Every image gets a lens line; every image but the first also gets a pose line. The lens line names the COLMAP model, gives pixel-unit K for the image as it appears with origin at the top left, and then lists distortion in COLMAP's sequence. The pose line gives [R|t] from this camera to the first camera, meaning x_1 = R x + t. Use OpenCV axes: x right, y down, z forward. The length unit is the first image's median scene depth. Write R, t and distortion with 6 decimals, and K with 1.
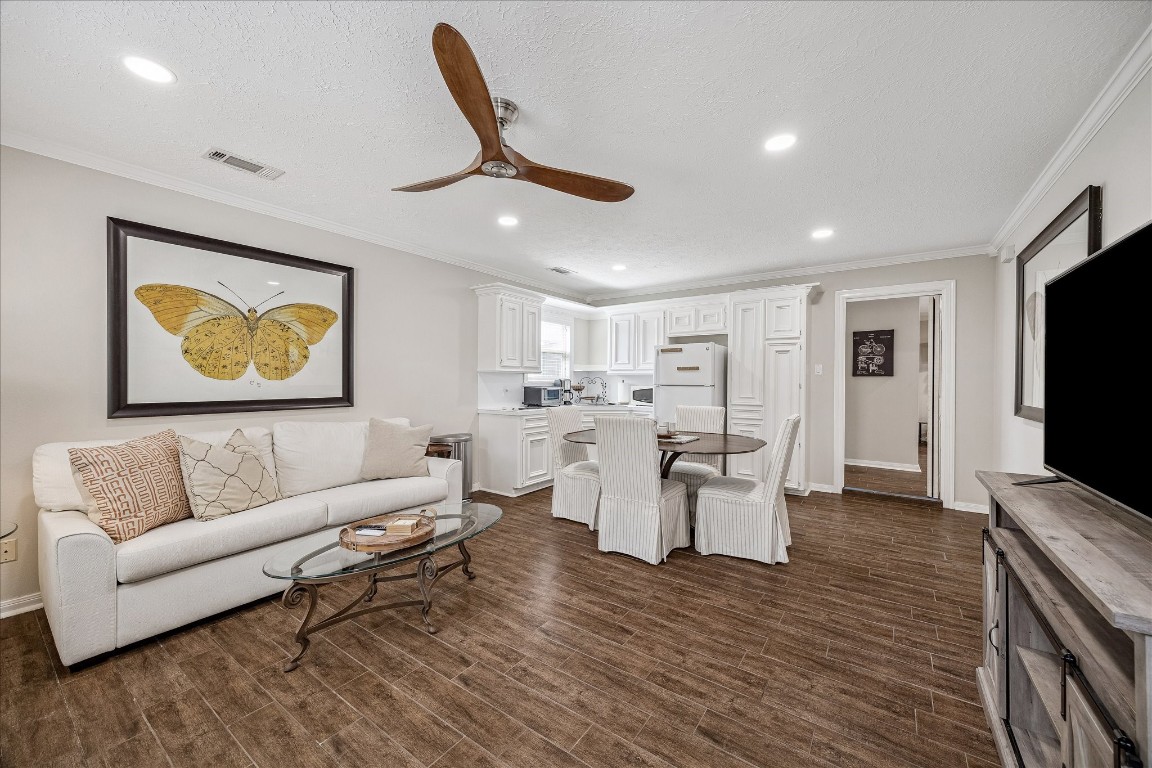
lens RADIAL K [[442.7, 0, 577.9], [0, 442.7, 383.0], [0, 0, 1]] dist [0.010152, 0.000261]
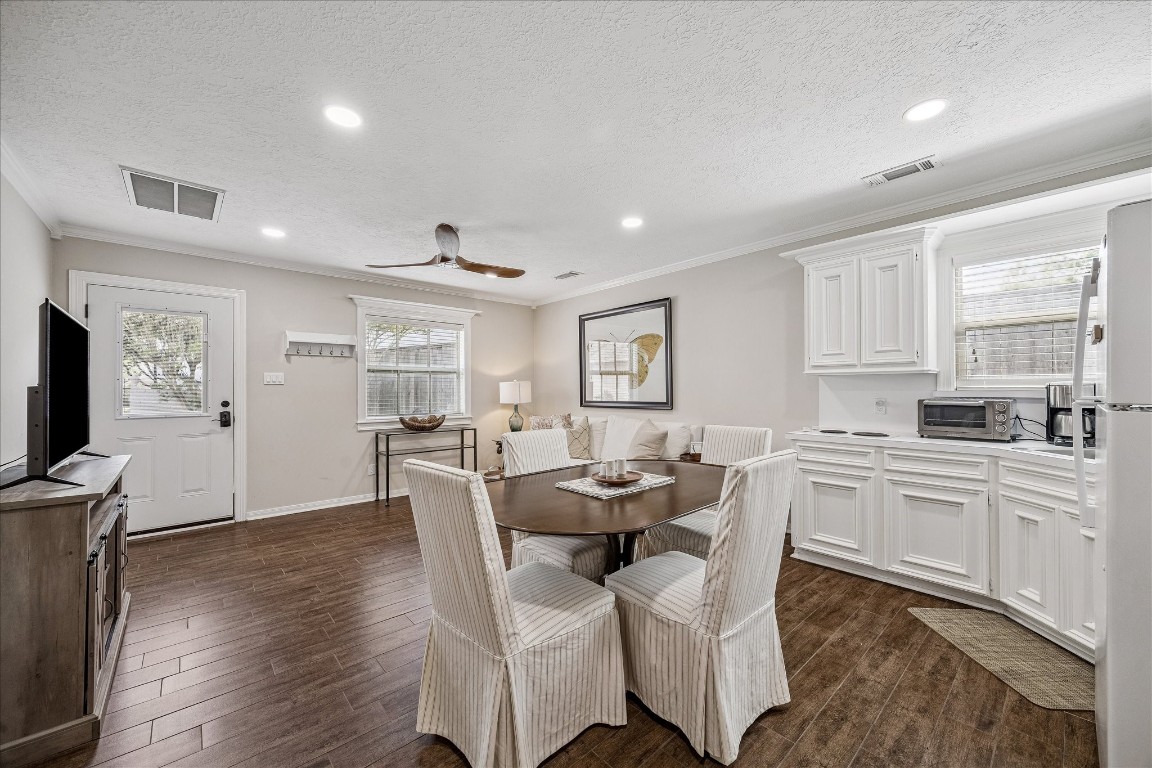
lens RADIAL K [[442.7, 0, 578.4], [0, 442.7, 387.6], [0, 0, 1]] dist [0.010152, 0.000261]
pose [[-0.230974, -0.005103, -0.972947, 0.517622], [0.000480, 0.999986, -0.005359, -0.001613], [0.972960, -0.001704, -0.230968, 0.716019]]
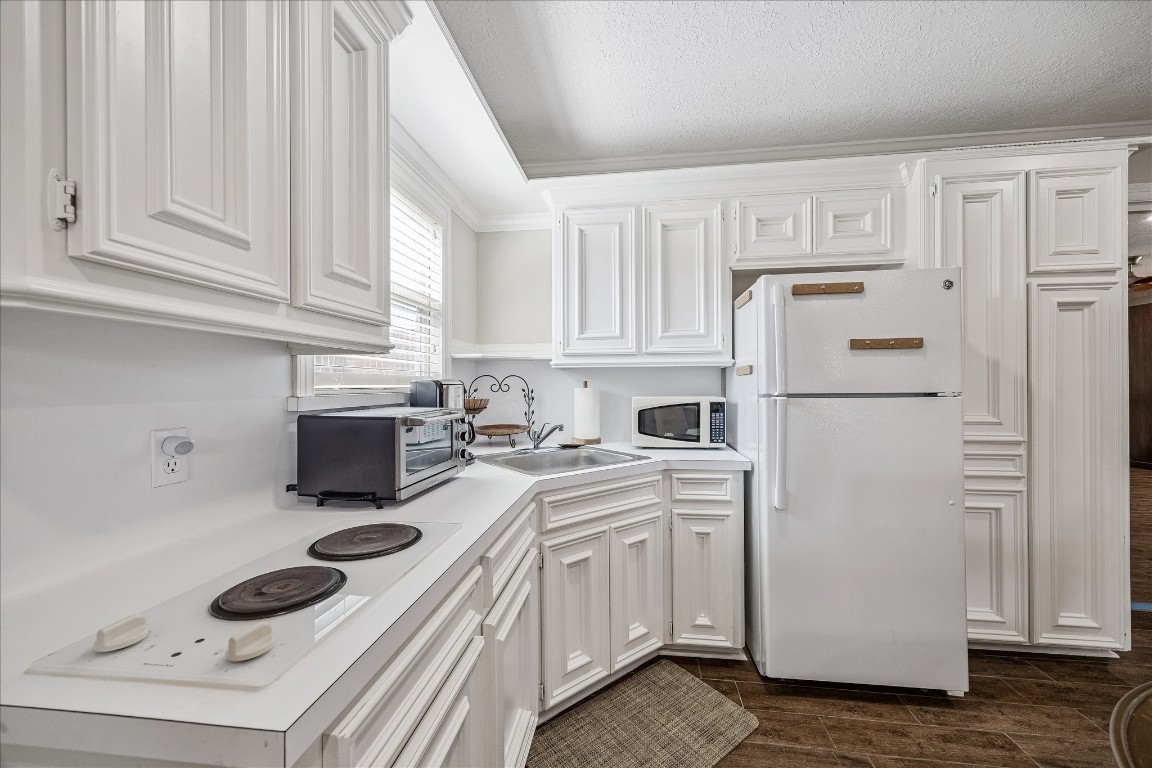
lens RADIAL K [[442.7, 0, 580.3], [0, 442.7, 380.8], [0, 0, 1]] dist [0.010152, 0.000261]
pose [[0.881383, -0.005147, 0.472375, -0.103597], [0.010505, 0.999907, -0.008705, -0.004530], [-0.472286, 0.012635, 0.881355, 0.753521]]
